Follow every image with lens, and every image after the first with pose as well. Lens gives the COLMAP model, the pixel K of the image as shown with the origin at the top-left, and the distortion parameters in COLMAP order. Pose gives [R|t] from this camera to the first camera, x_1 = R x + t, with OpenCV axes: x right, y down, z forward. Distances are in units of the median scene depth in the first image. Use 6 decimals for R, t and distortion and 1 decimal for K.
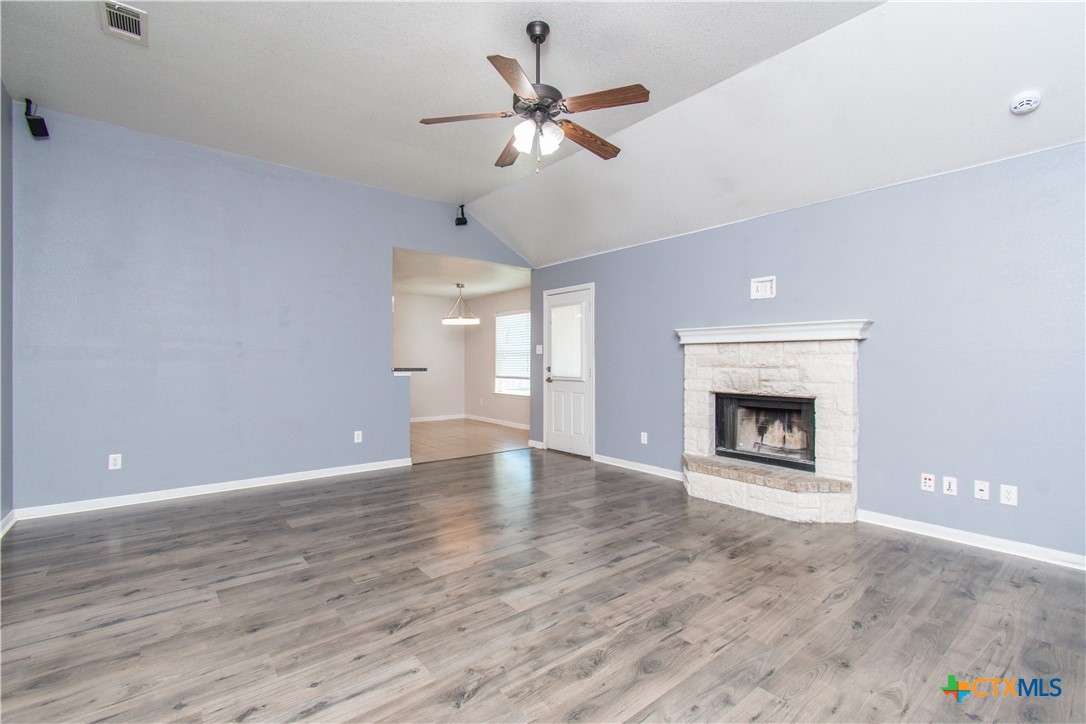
lens RADIAL K [[478.9, 0, 551.2], [0, 478.9, 364.6], [0, 0, 1]] dist [0.002954, -0.002469]
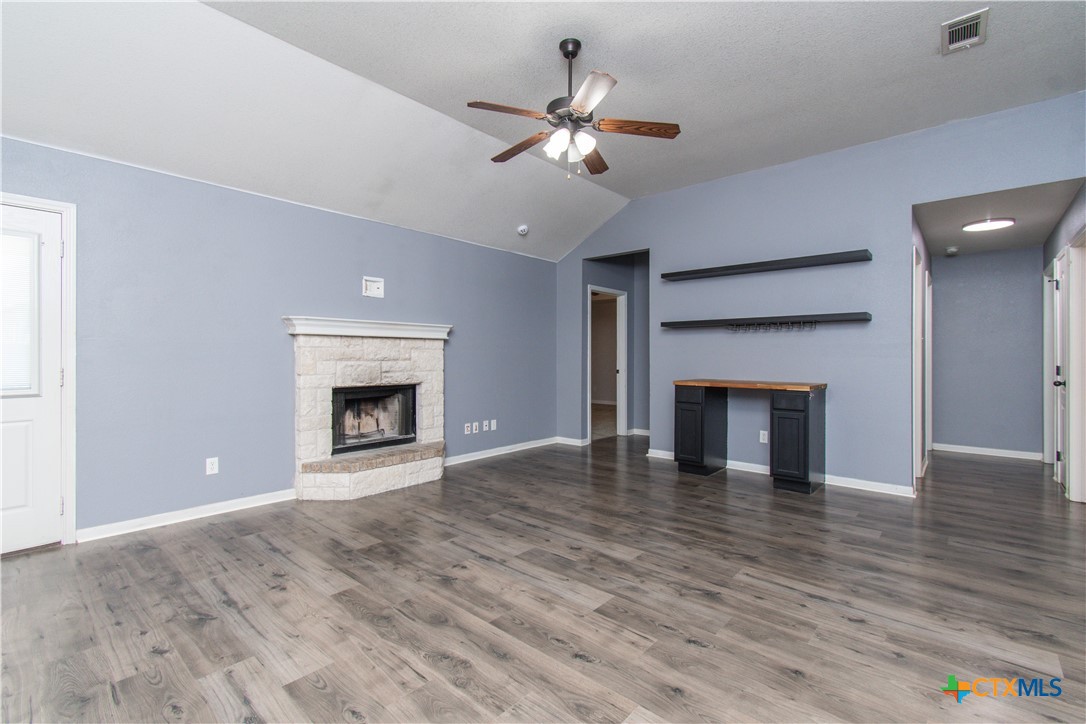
lens RADIAL K [[478.9, 0, 544.7], [0, 478.9, 356.9], [0, 0, 1]] dist [0.002954, -0.002469]
pose [[-0.145699, -0.006328, 0.989309, -0.990852], [0.005246, 0.999961, 0.007168, -0.011145], [-0.989315, 0.006235, -0.145660, 1.112043]]
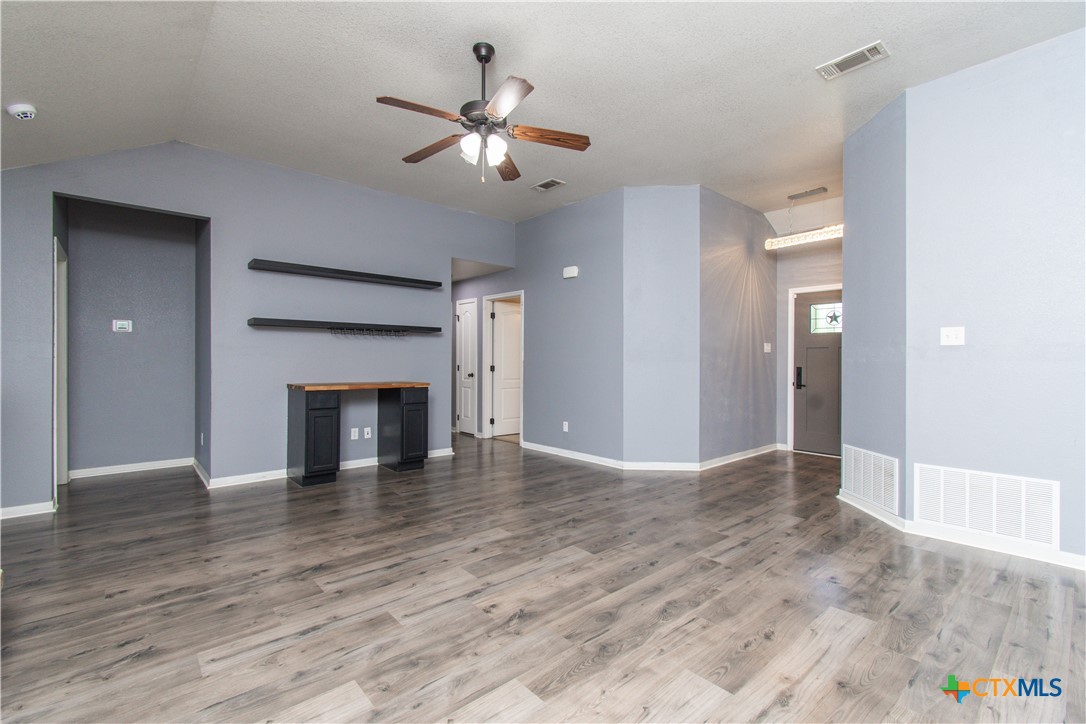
lens RADIAL K [[478.9, 0, 538.9], [0, 478.9, 359.0], [0, 0, 1]] dist [0.002954, -0.002469]
pose [[-0.999938, -0.008386, -0.007329, -0.136194], [-0.008426, 0.999950, 0.005323, -0.011889], [0.007284, 0.005384, -0.999959, 1.910070]]
